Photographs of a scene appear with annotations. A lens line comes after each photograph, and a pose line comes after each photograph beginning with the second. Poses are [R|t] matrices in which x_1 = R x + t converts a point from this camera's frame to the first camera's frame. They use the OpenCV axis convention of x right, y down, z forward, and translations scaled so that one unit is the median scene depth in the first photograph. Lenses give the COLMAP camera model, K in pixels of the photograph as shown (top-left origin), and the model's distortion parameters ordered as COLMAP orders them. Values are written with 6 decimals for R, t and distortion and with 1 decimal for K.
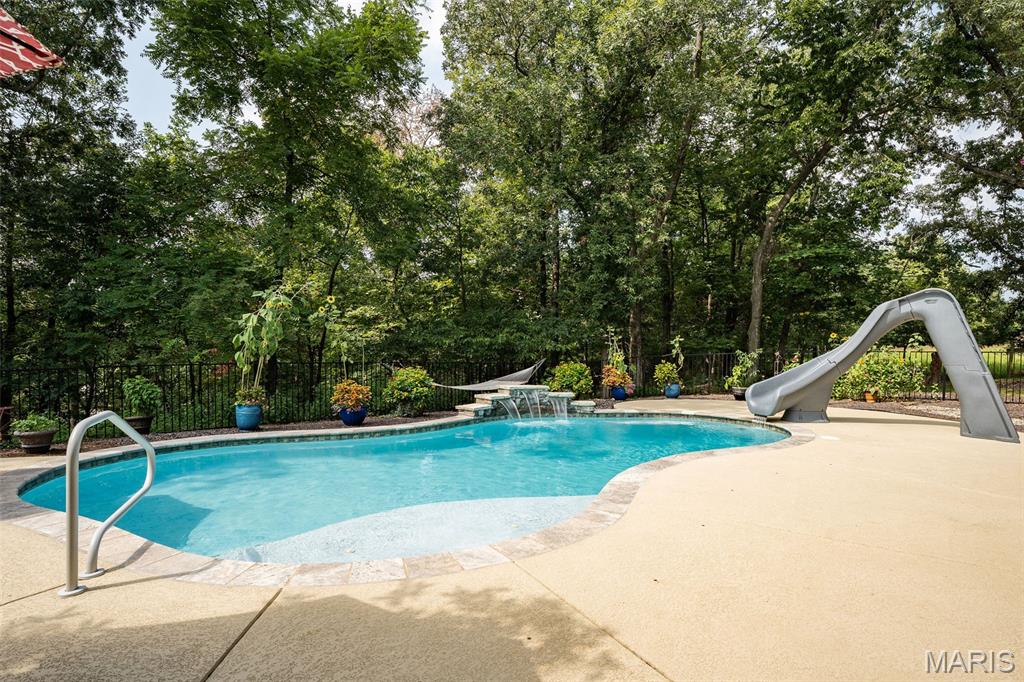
lens RADIAL K [[551.1, 0, 515.9], [0, 551.1, 359.9], [0, 0, 1]] dist [-0.003298, -0.001050]
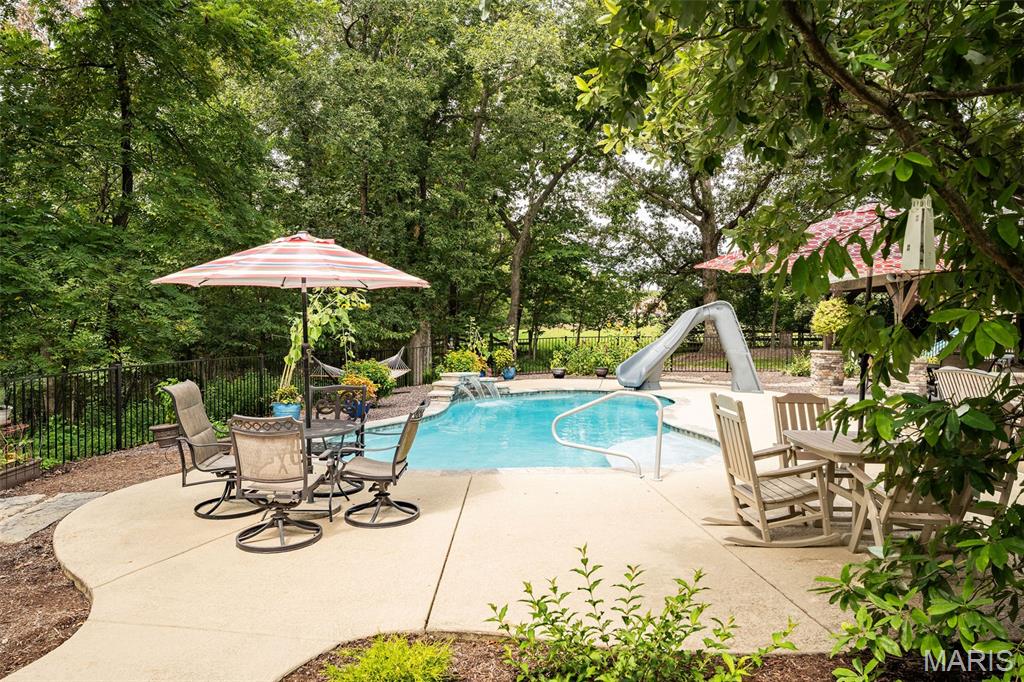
lens RADIAL K [[673.1, 0, 512.0], [0, 673.1, 341.0], [0, 0, 1]] dist [-0.003822, -0.001419]
pose [[0.807704, -0.011898, 0.589468, -0.562623], [0.009598, 0.999929, 0.007032, -0.020979], [-0.589510, -0.000022, 0.807761, -0.139482]]
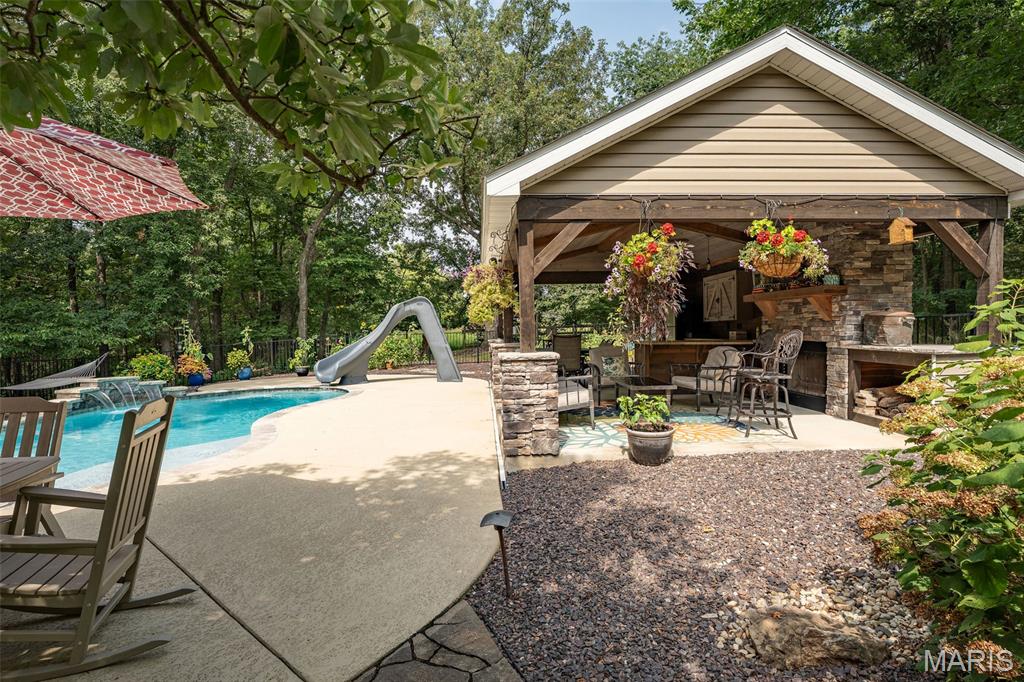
lens RADIAL K [[532.6, 0, 512.0], [0, 532.6, 341.0], [0, 0, 1]] dist [-0.002369, -0.000247]
pose [[0.687588, -0.039242, 0.725040, -0.153380], [0.046182, 0.998880, 0.010267, 0.001106], [-0.724631, 0.026424, 0.688630, -0.210143]]
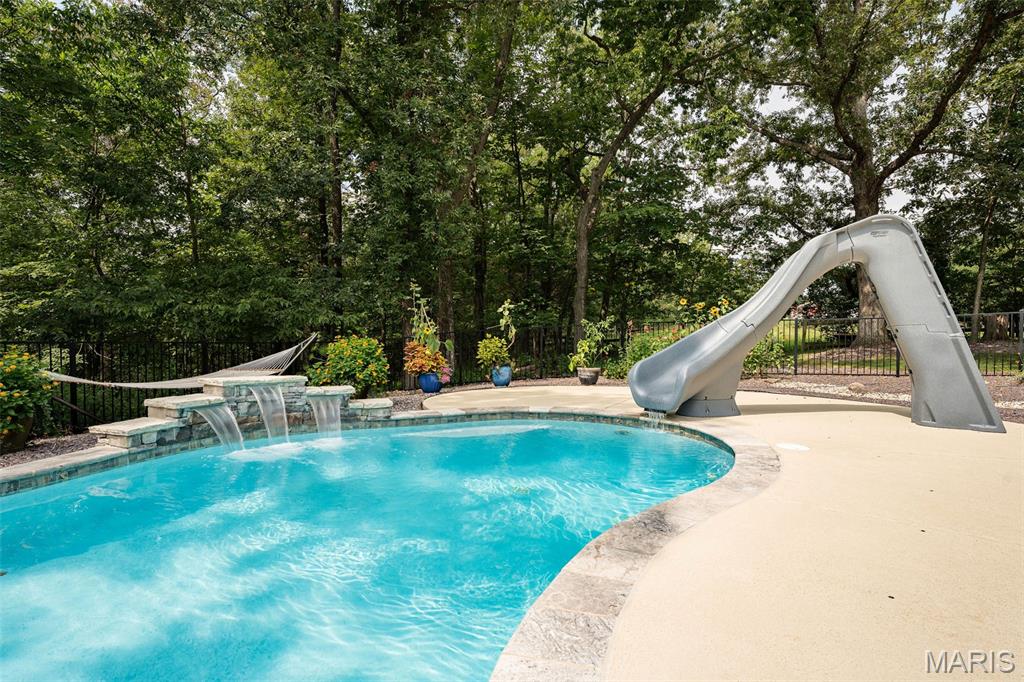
lens RADIAL K [[562.6, 0, 512.0], [0, 562.6, 341.0], [0, 0, 1]] dist [0.001583, -0.000981]
pose [[0.940862, -0.016882, 0.338370, 0.049548], [0.019664, 0.999795, -0.004796, 0.014804], [-0.338219, 0.011166, 0.941001, 0.314255]]
